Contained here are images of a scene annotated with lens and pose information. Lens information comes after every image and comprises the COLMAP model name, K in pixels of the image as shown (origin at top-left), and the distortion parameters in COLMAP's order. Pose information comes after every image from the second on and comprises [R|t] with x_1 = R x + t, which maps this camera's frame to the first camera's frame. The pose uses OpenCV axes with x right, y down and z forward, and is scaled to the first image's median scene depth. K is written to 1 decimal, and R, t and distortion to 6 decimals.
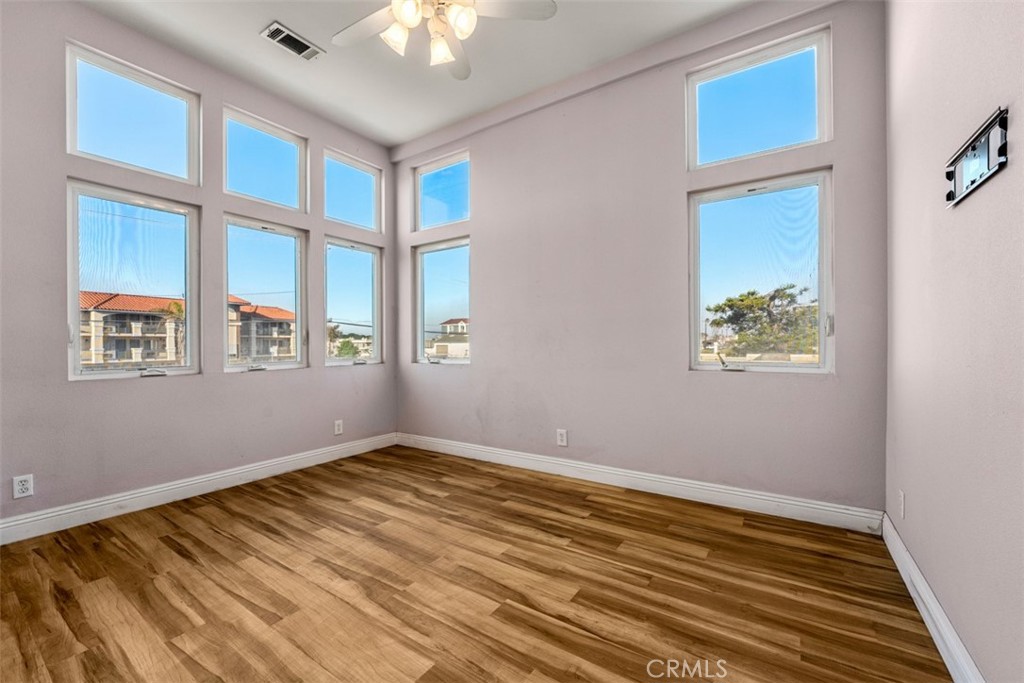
lens RADIAL K [[424.1, 0, 510.5], [0, 424.1, 347.3], [0, 0, 1]] dist [-0.012741, 0.000643]
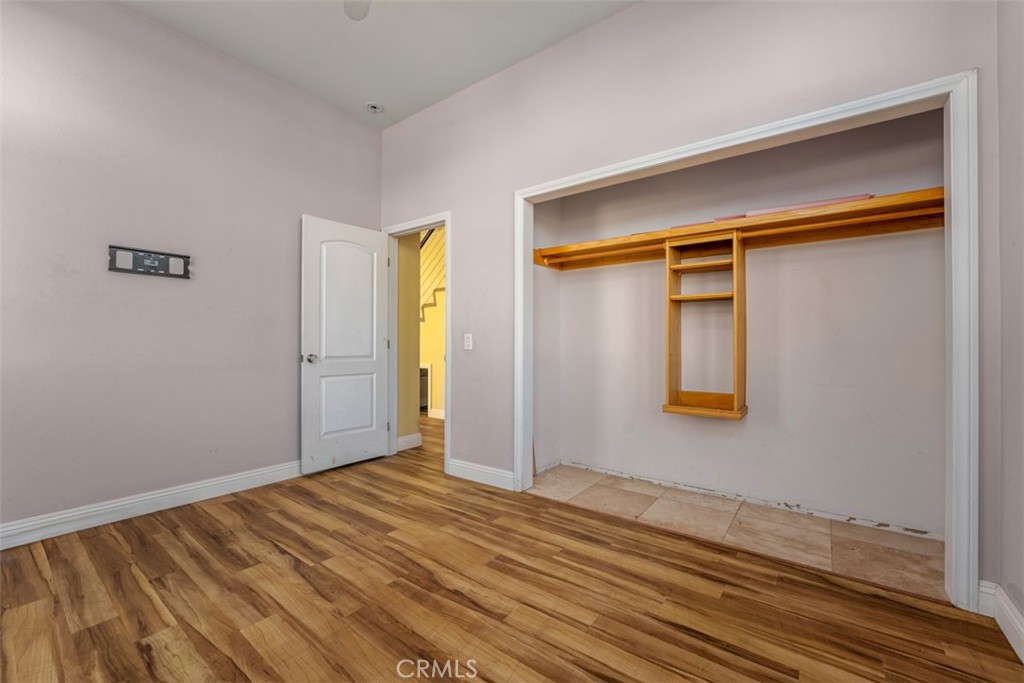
lens RADIAL K [[424.1, 0, 510.5], [0, 424.1, 347.3], [0, 0, 1]] dist [-0.012741, 0.000643]
pose [[-0.998230, 0.005129, 0.059252, -0.583860], [0.006140, 0.999838, 0.016896, -0.015621], [-0.059156, 0.017230, -0.998100, 1.979204]]
